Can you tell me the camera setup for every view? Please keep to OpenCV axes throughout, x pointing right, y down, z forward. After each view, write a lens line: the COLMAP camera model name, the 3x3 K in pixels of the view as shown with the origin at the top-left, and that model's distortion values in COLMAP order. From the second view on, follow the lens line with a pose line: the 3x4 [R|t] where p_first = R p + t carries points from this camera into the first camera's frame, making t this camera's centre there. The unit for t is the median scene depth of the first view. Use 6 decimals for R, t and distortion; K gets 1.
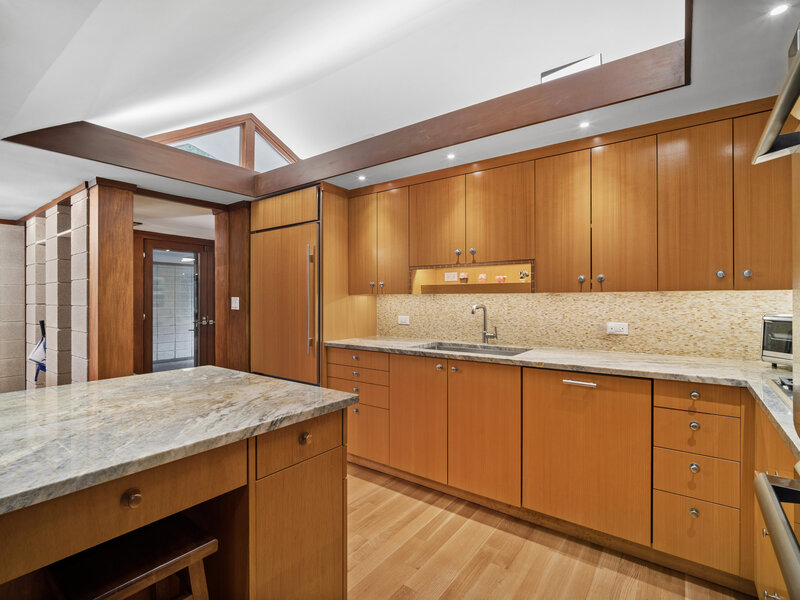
lens RADIAL K [[389.5, 0, 399.9], [0, 389.5, 294.7], [0, 0, 1]] dist [-0.011765, 0.000612]
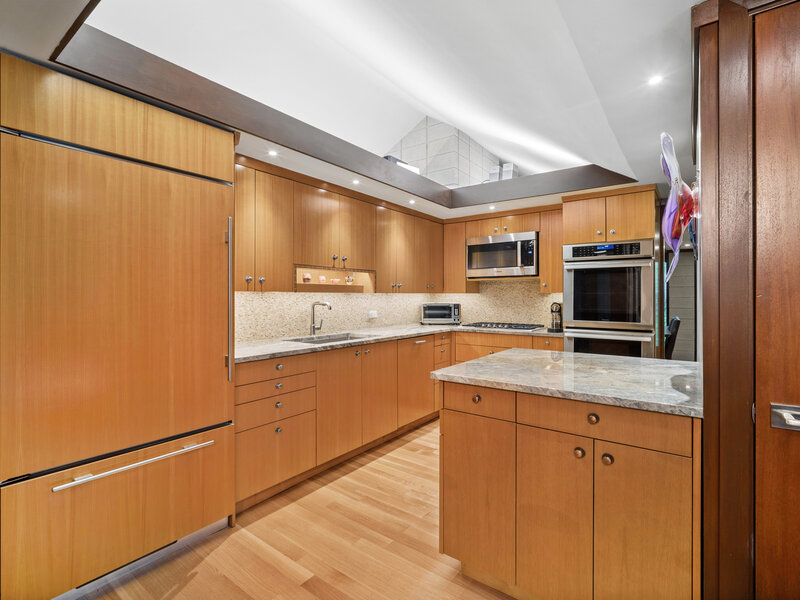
lens RADIAL K [[389.5, 0, 399.9], [0, 389.5, 294.7], [0, 0, 1]] dist [-0.011765, 0.000612]
pose [[0.004796, 0.004489, 0.999978, -1.089047], [-0.011313, 0.999926, -0.004435, 0.006837], [-0.999925, -0.011292, 0.004847, 0.844428]]
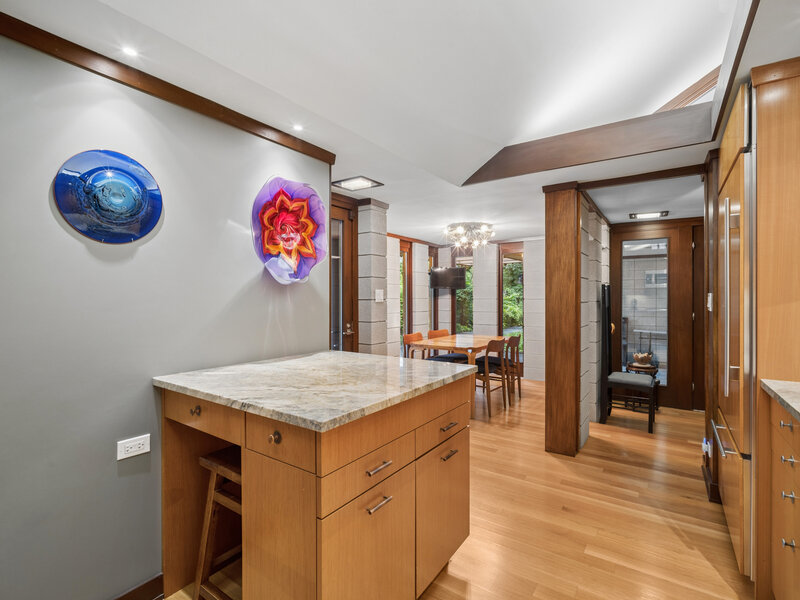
lens RADIAL K [[389.5, 0, 399.9], [0, 389.5, 294.7], [0, 0, 1]] dist [-0.011765, 0.000612]
pose [[0.036967, -0.005240, -0.999303, 0.359894], [0.012405, 0.999912, -0.004784, 0.008454], [0.999239, -0.012220, 0.037029, 0.615786]]
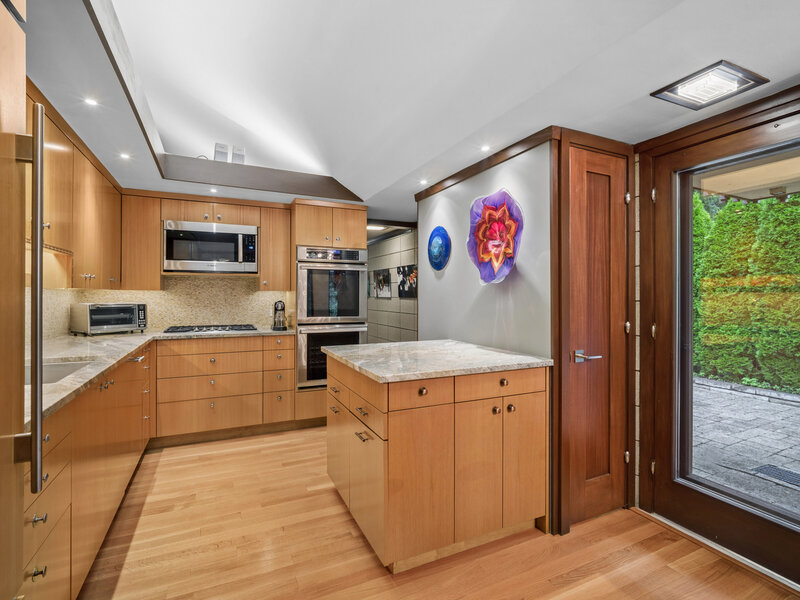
lens RADIAL K [[389.5, 0, 399.9], [0, 389.5, 294.7], [0, 0, 1]] dist [-0.011765, 0.000612]
pose [[-0.880471, -0.000057, 0.474099, -0.720930], [-0.007017, 0.999892, -0.012912, 0.015724], [-0.474048, -0.014695, -0.880377, 1.344301]]
